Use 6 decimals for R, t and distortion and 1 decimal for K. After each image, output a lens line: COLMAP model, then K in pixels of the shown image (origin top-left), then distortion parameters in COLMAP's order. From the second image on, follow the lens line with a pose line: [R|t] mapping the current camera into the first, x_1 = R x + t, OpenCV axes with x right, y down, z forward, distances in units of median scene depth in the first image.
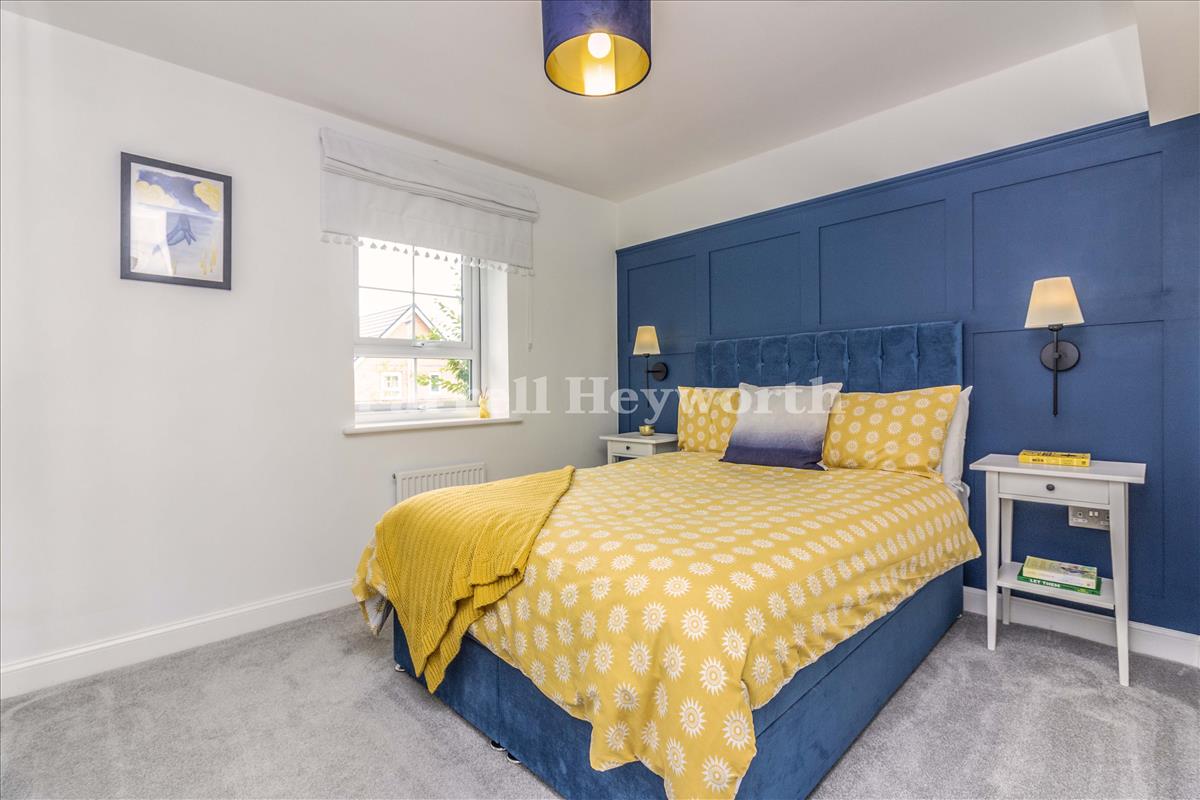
lens RADIAL K [[554.0, 0, 602.0], [0, 554.0, 391.9], [0, 0, 1]] dist [-0.016138, 0.000189]
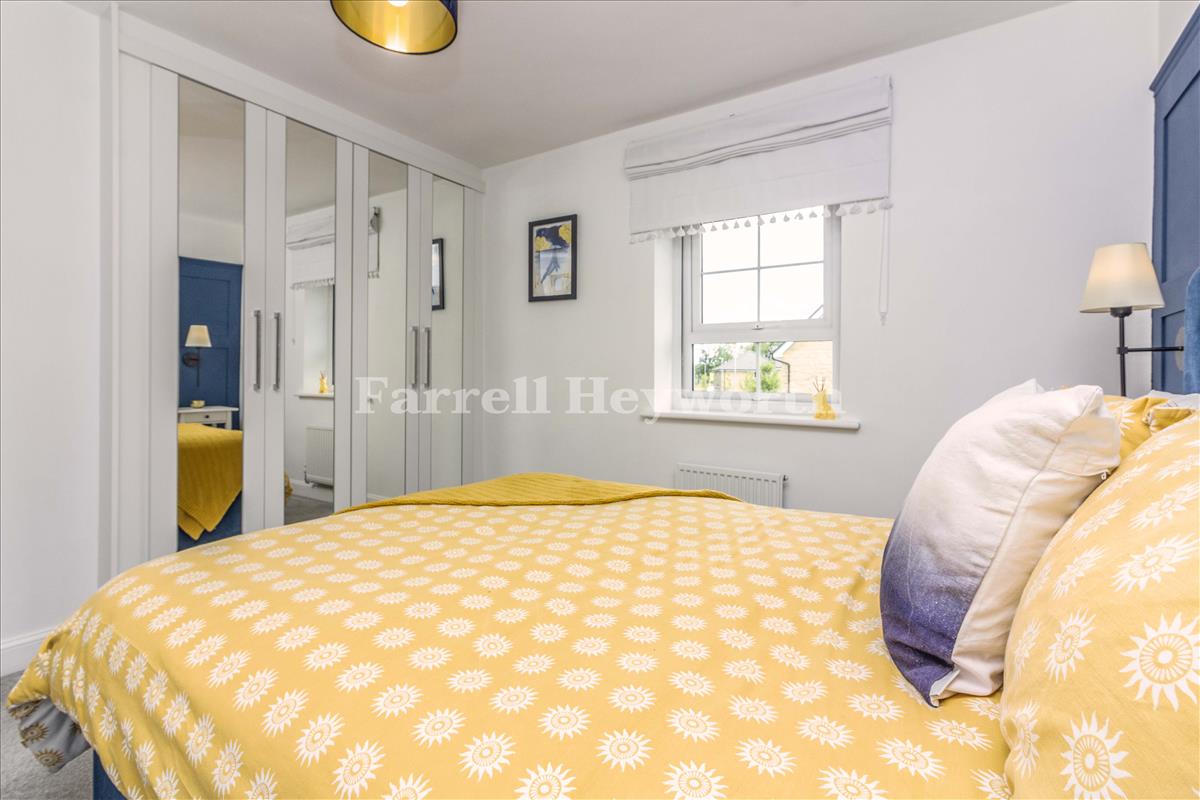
lens RADIAL K [[547.0, 0, 589.3], [0, 547.0, 375.6], [0, 0, 1]] dist [0.008426, 0.000306]
pose [[0.183429, 0.024387, -0.982730, 0.688214], [-0.023913, 0.999507, 0.020340, -0.027927], [0.982742, 0.019770, 0.183922, 0.836239]]
